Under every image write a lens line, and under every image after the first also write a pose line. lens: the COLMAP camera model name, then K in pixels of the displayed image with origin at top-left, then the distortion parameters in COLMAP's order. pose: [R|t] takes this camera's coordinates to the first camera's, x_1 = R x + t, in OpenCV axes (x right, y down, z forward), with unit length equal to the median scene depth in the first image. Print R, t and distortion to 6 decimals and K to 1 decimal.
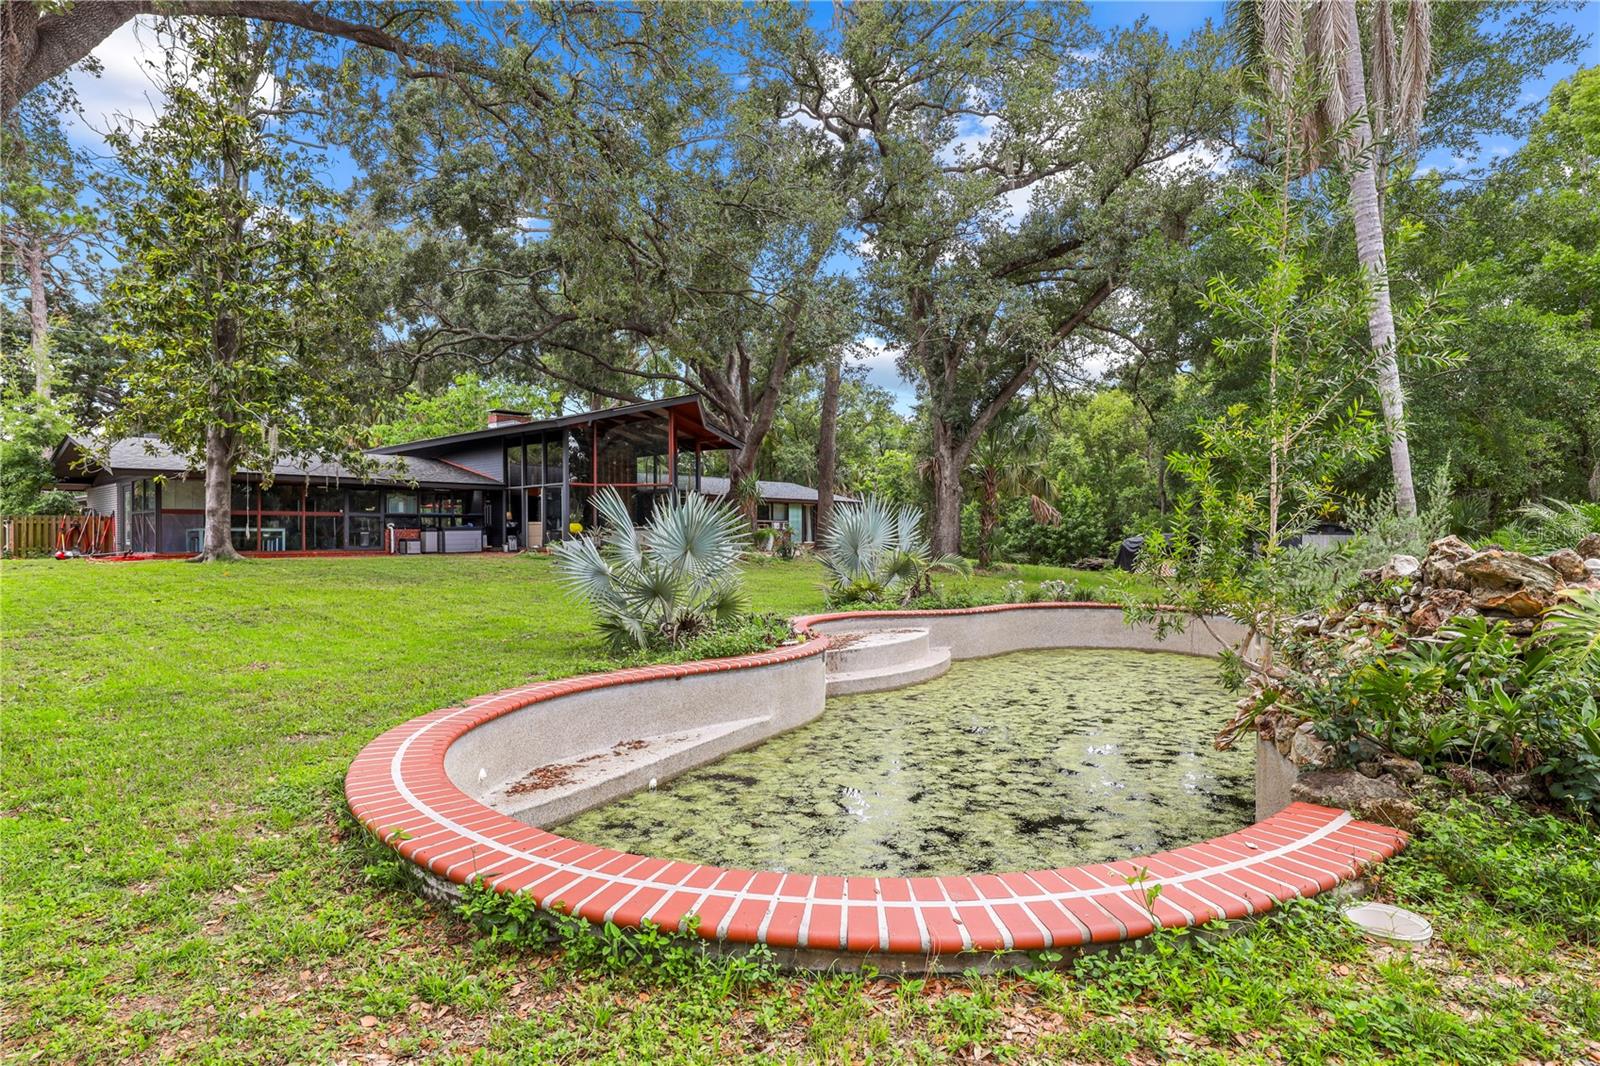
lens RADIAL K [[889.7, 0, 790.5], [0, 889.7, 533.7], [0, 0, 1]] dist [0.027130, 0.005068]
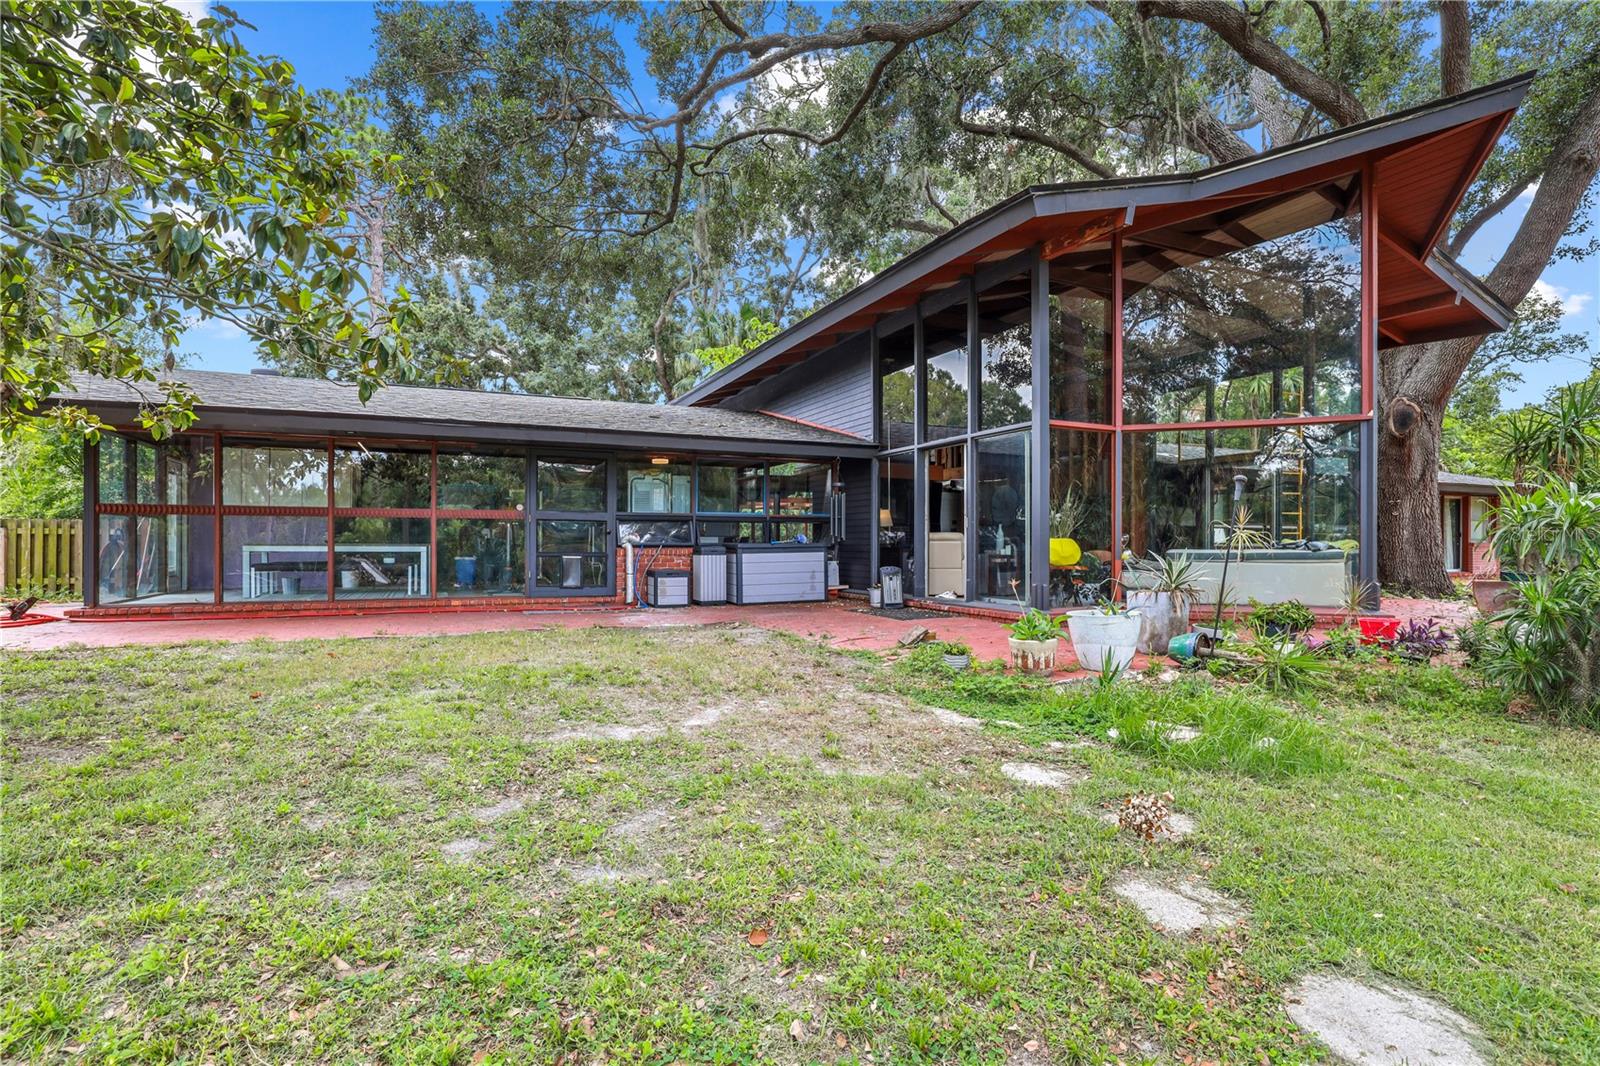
lens RADIAL K [[794.3, 0, 818.6], [0, 794.3, 551.6], [0, 0, 1]] dist [0.000552, 0.001996]
pose [[0.913722, 0.013252, -0.406124, -0.202950], [-0.007642, 0.999852, 0.015432, -0.010559], [0.406268, -0.010997, 0.913688, 0.682376]]
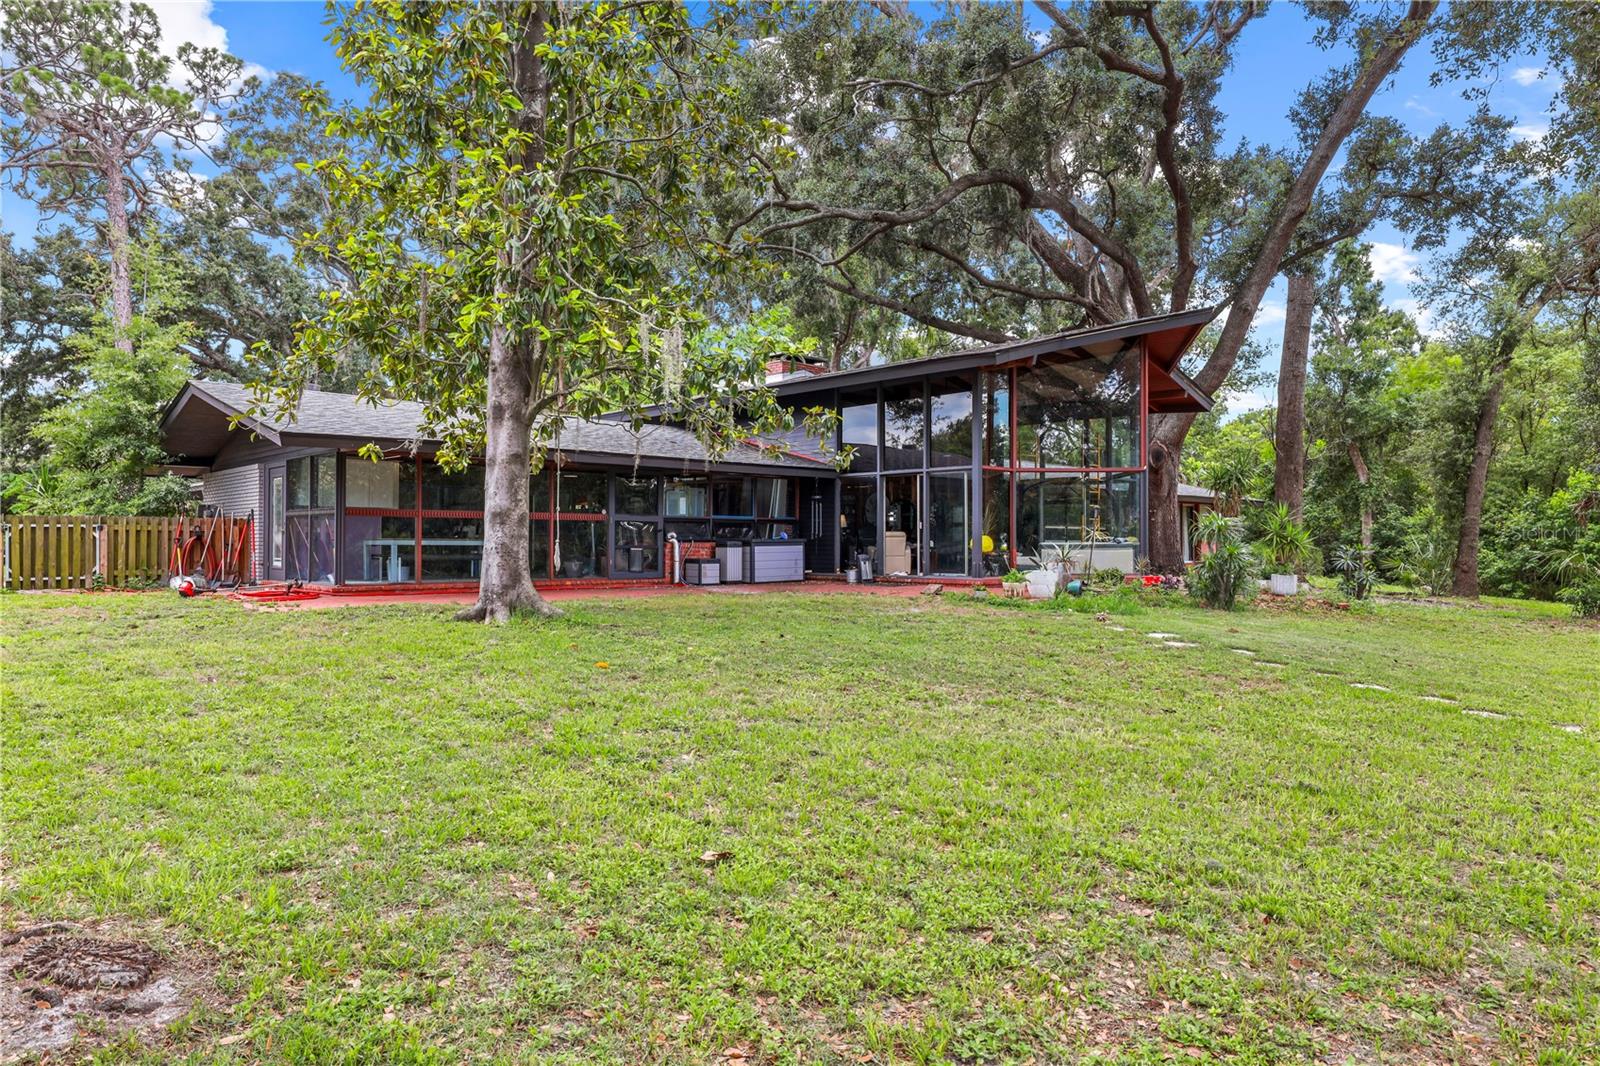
lens RADIAL K [[1057.1, 0, 795.3], [0, 1057.1, 542.0], [0, 0, 1]] dist [0.022353, 0.010929]
pose [[0.994386, 0.009842, -0.105353, -0.292645], [-0.009382, 0.999944, 0.004864, -0.009941], [0.105395, -0.003848, 0.994423, 0.308991]]
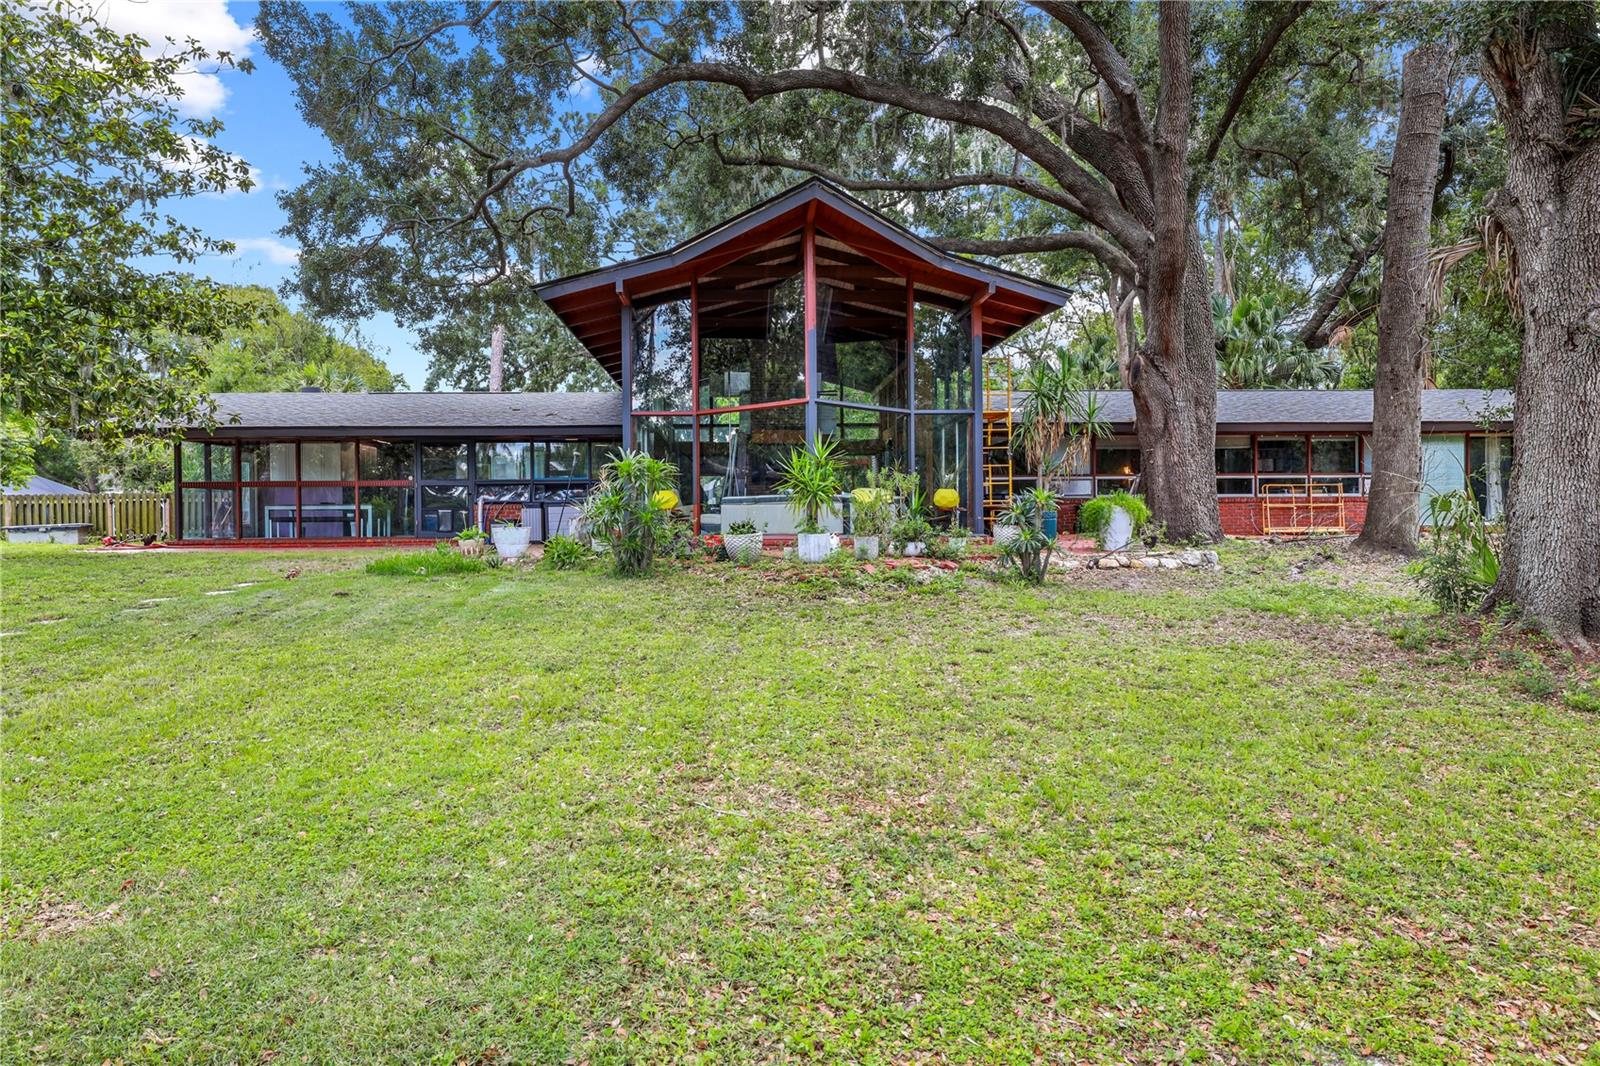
lens RADIAL K [[1057.1, 0, 793.4], [0, 1057.1, 522.9], [0, 0, 1]] dist [0.022353, 0.010929]
pose [[0.690981, 0.007182, -0.722837, 0.240369], [0.007743, 0.999820, 0.017336, -0.004016], [0.722832, -0.017576, 0.690801, 0.648005]]
